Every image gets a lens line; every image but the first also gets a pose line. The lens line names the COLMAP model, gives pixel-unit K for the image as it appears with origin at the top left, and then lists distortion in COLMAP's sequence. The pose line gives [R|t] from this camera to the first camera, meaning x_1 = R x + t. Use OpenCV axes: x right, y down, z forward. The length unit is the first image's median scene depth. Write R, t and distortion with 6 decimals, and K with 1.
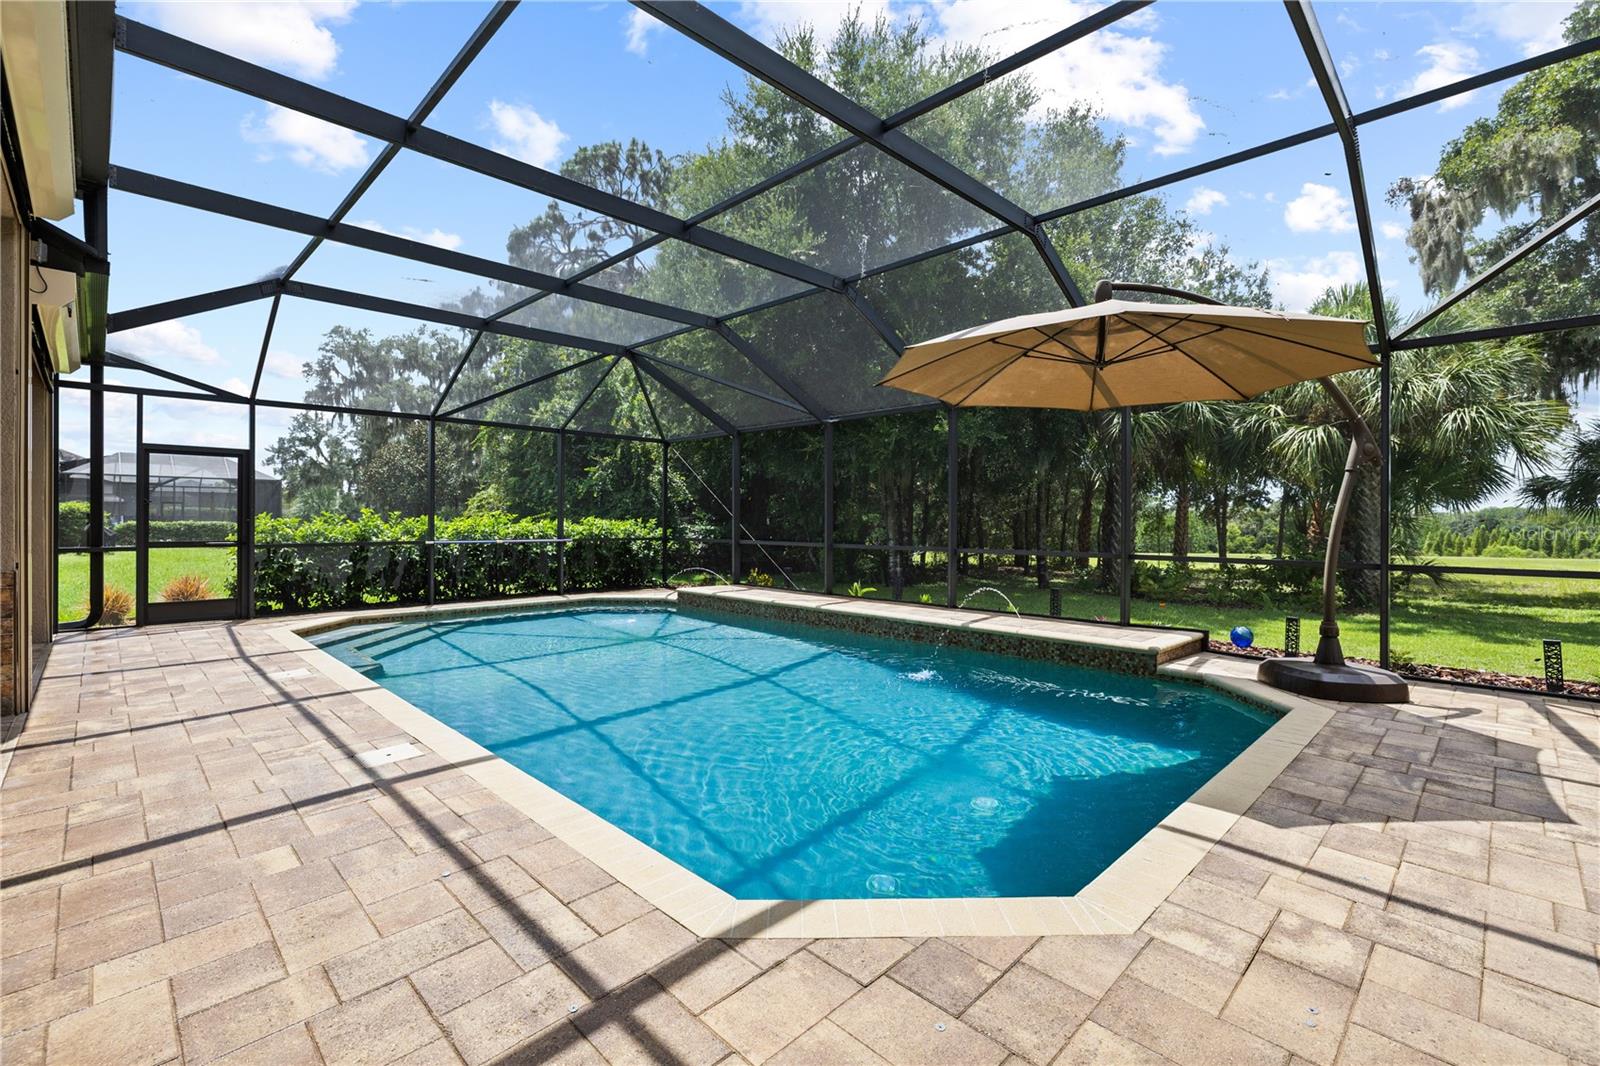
lens RADIAL K [[710.9, 0, 797.4], [0, 710.9, 527.9], [0, 0, 1]] dist [-0.003119, 0.000263]
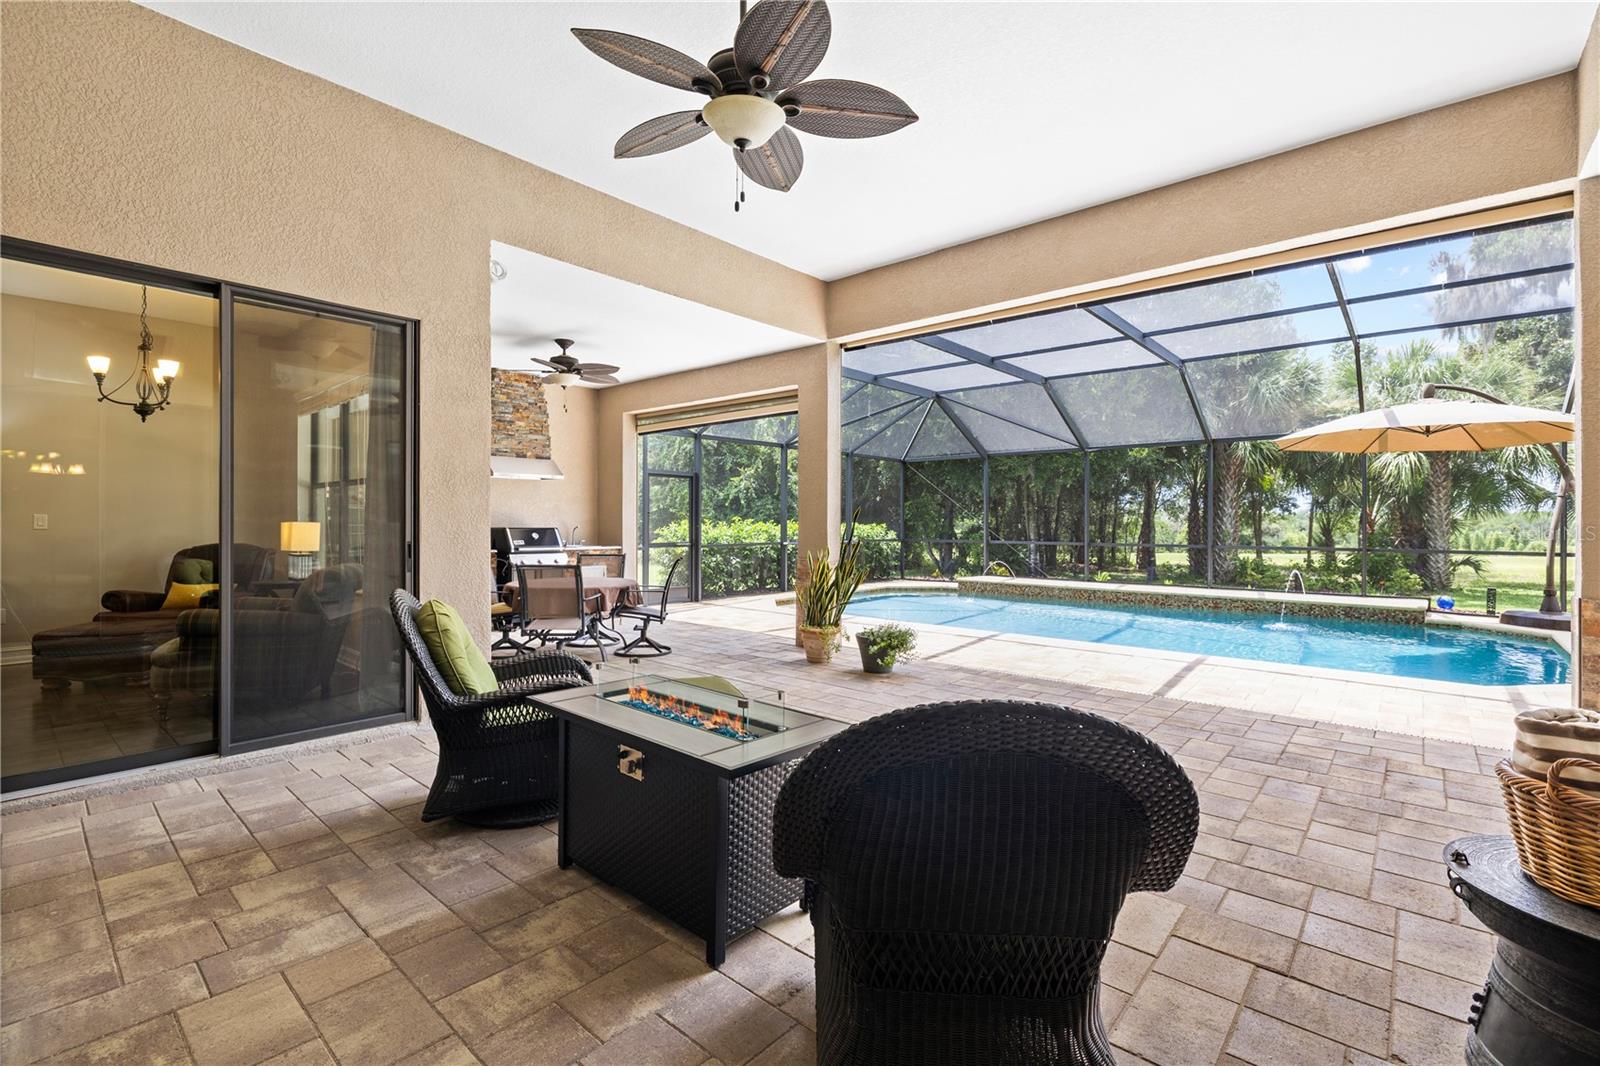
lens RADIAL K [[710.9, 0, 799.7], [0, 710.9, 529.2], [0, 0, 1]] dist [-0.003119, 0.000263]
pose [[0.997737, -0.003242, 0.067165, -0.444750], [0.003315, 0.999994, -0.000978, -0.002845], [-0.067161, 0.001198, 0.997741, -0.216400]]
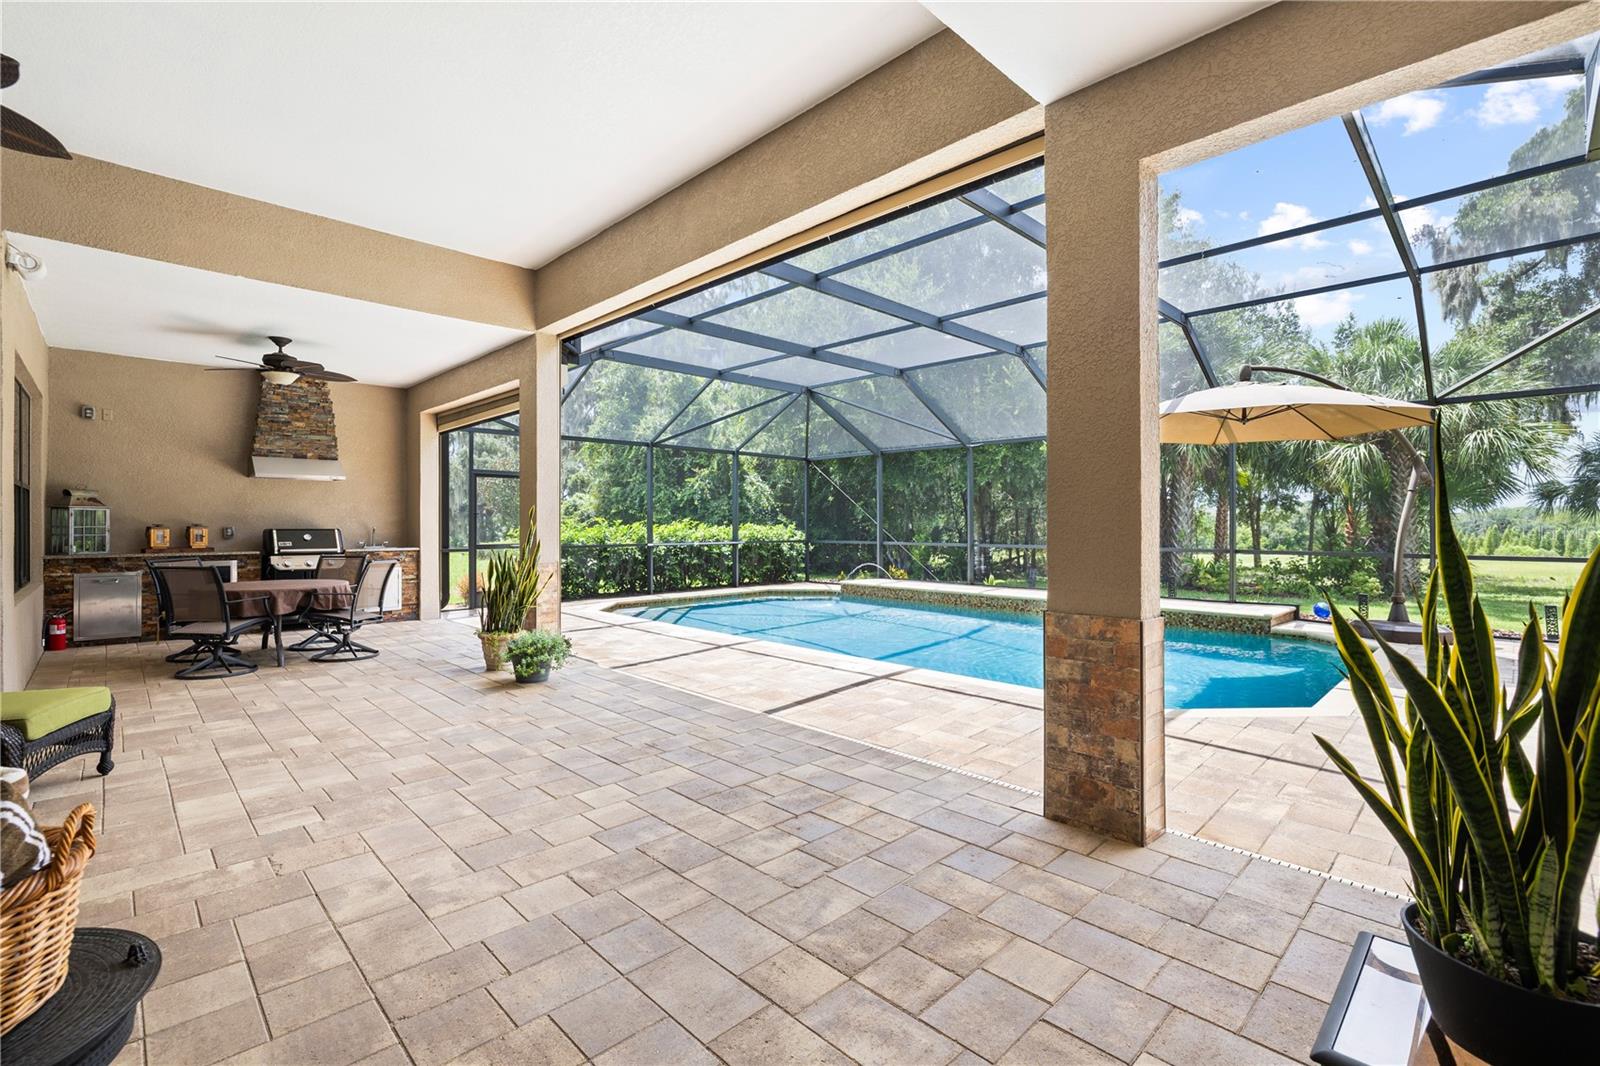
lens RADIAL K [[710.9, 0, 797.7], [0, 710.9, 527.0], [0, 0, 1]] dist [-0.003119, 0.000263]
pose [[0.999950, -0.005663, -0.008200, -0.191299], [0.005610, 0.999964, -0.006430, -0.000754], [0.008236, 0.006384, 0.999946, -0.190717]]
